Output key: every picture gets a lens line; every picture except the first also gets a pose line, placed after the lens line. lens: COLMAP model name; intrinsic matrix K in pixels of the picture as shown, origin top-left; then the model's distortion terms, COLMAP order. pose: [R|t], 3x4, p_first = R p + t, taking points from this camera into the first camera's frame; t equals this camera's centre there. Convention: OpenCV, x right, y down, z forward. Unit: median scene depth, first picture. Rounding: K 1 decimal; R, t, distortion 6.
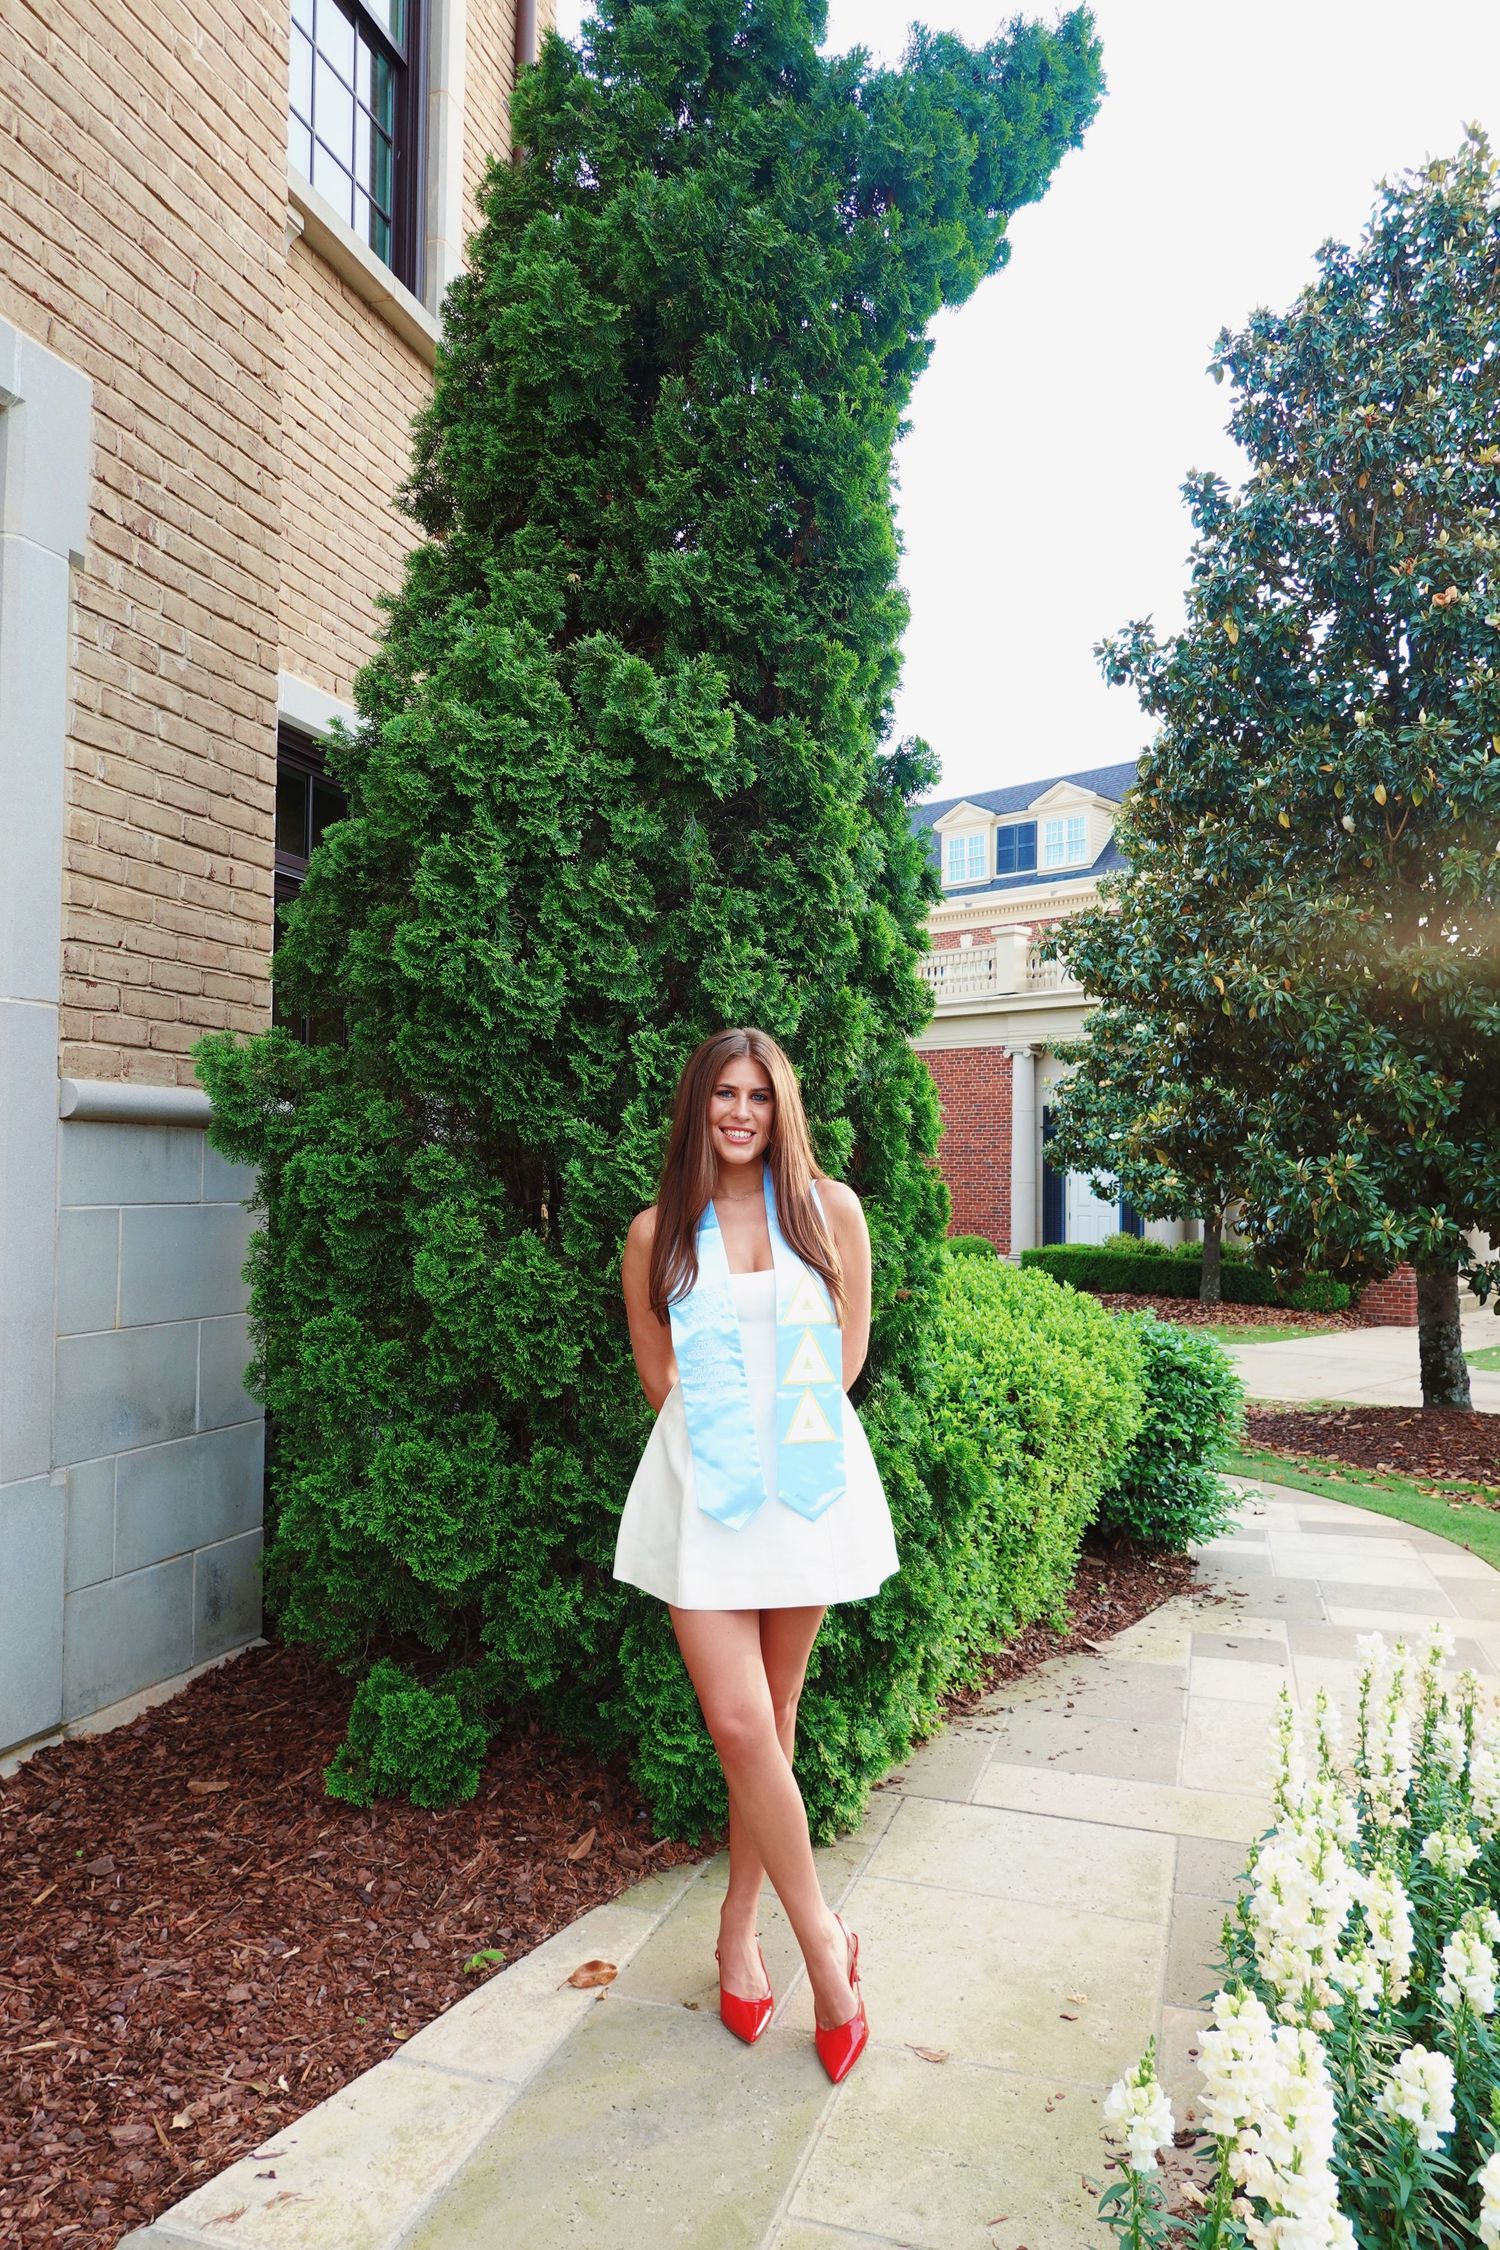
lens RADIAL K [[1534.2, 0, 746.7], [0, 1534.2, 1114.0], [0, 0, 1]] dist [0.004642, 0.003422]
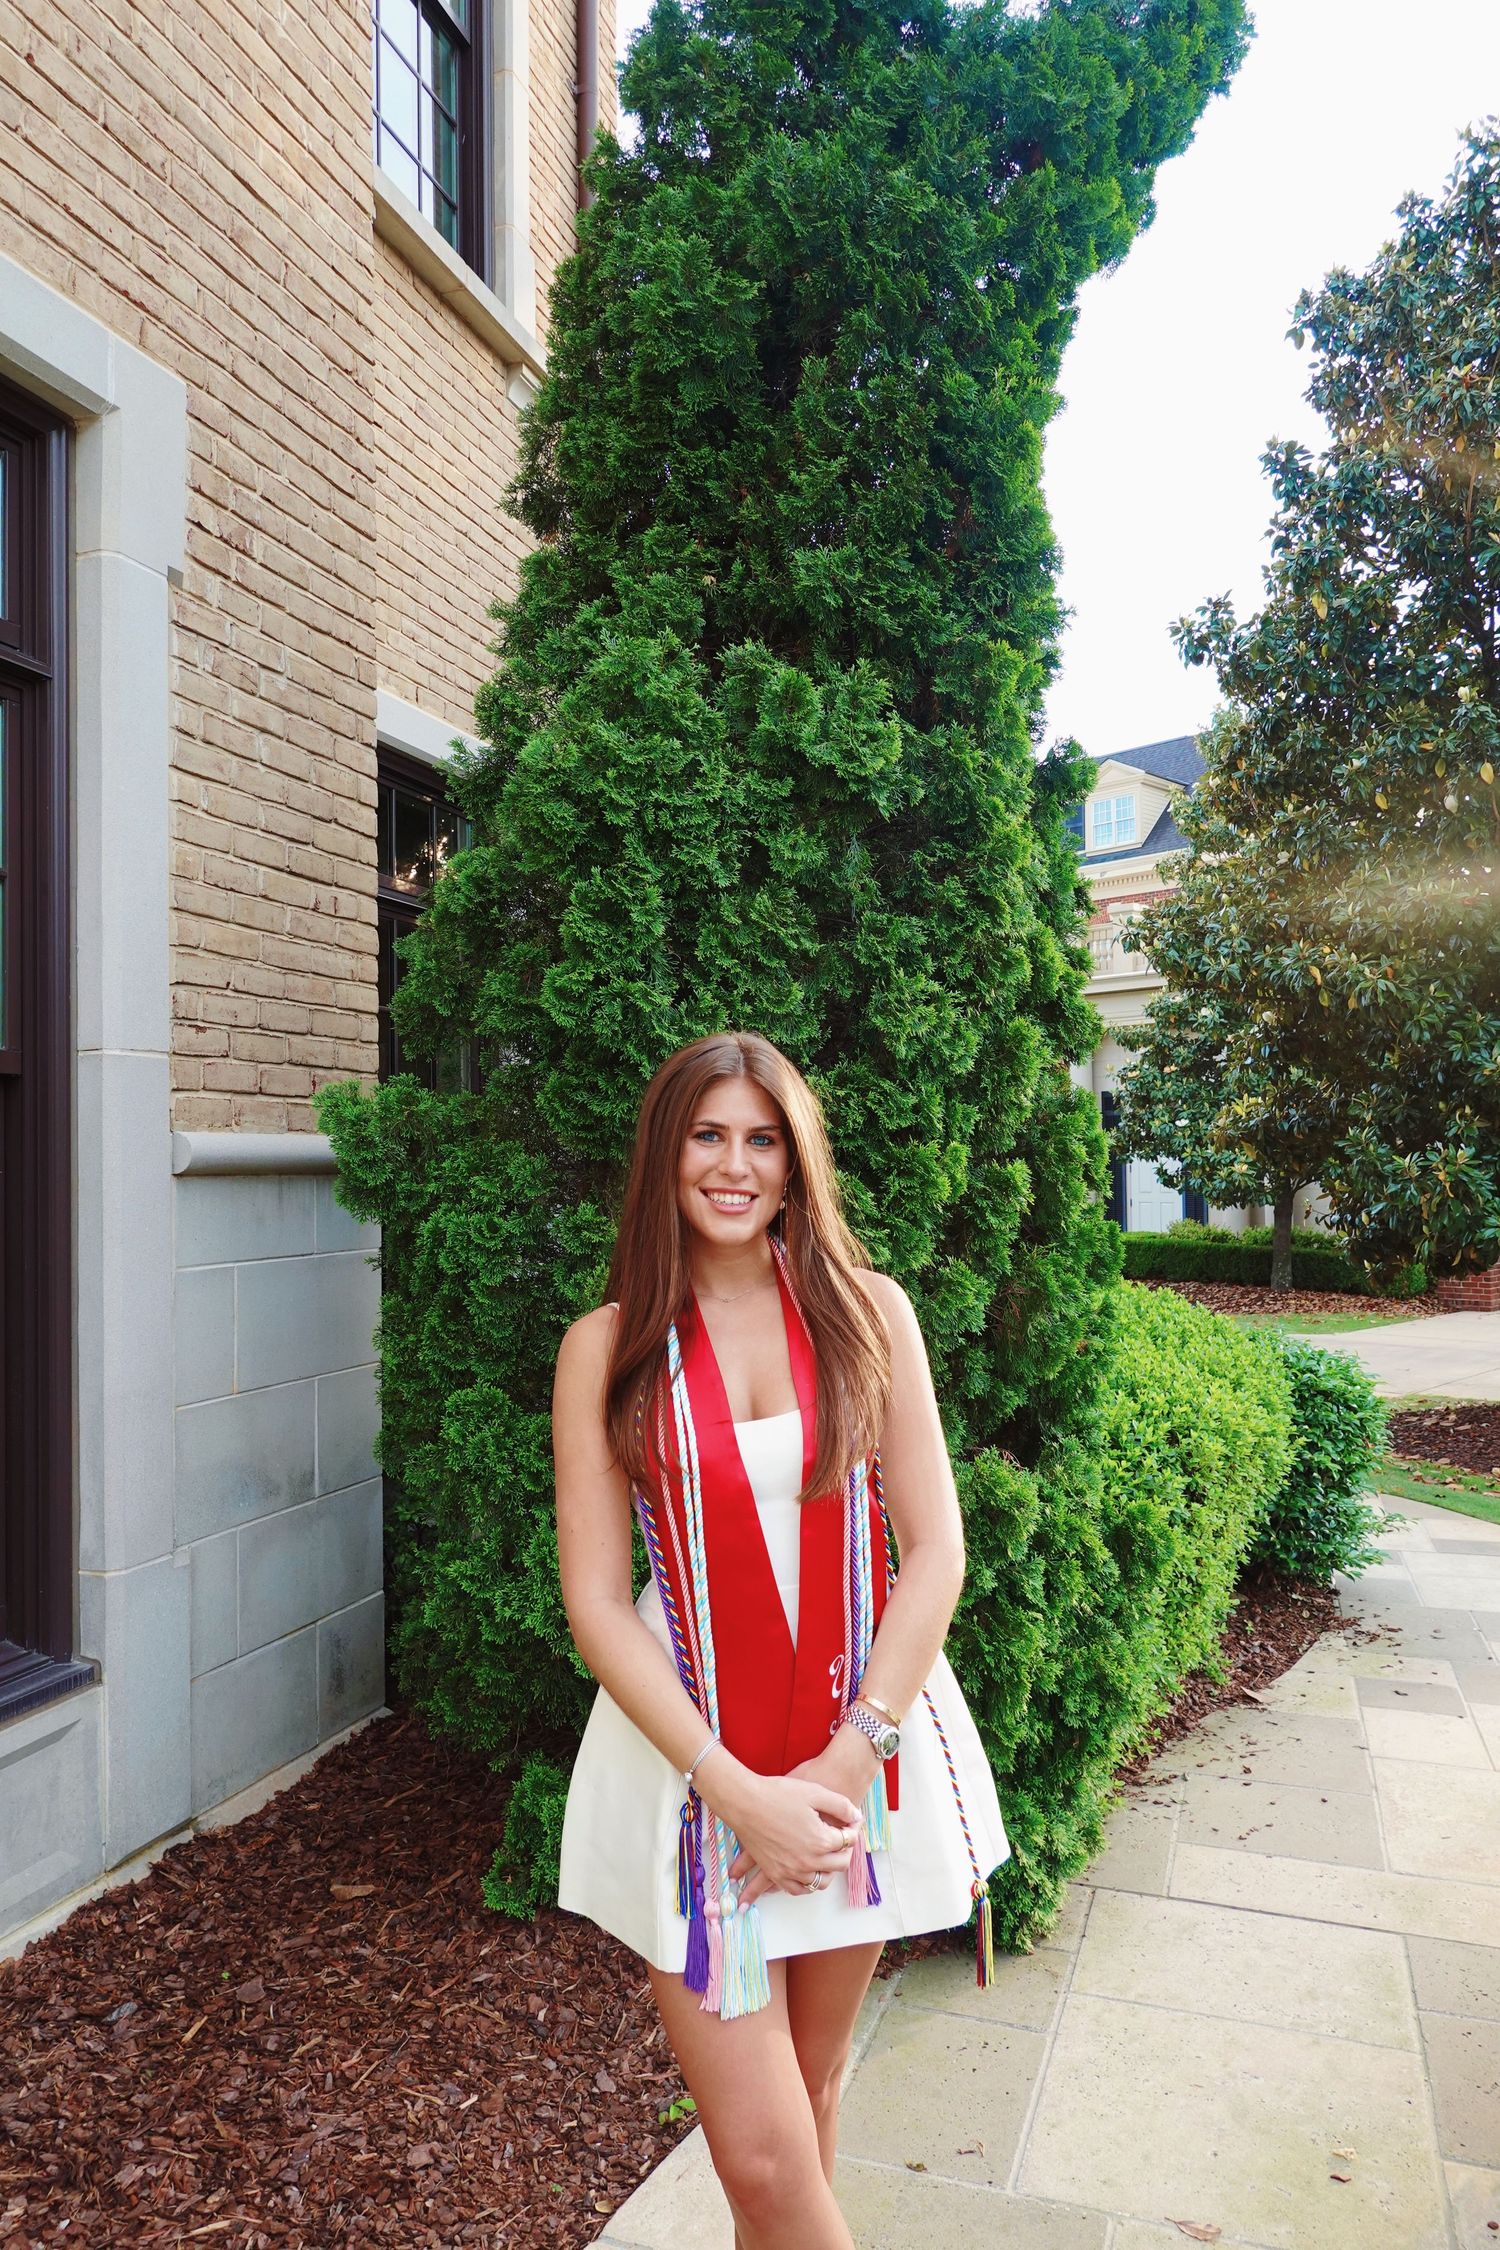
lens RADIAL K [[1534.2, 0, 746.7], [0, 1534.2, 1114.0], [0, 0, 1]] dist [0.004642, 0.003422]
pose [[0.999422, -0.021644, -0.026202, -0.068602], [0.021877, 0.999723, 0.008628, -0.033238], [0.026008, -0.009196, 0.999619, 0.069285]]
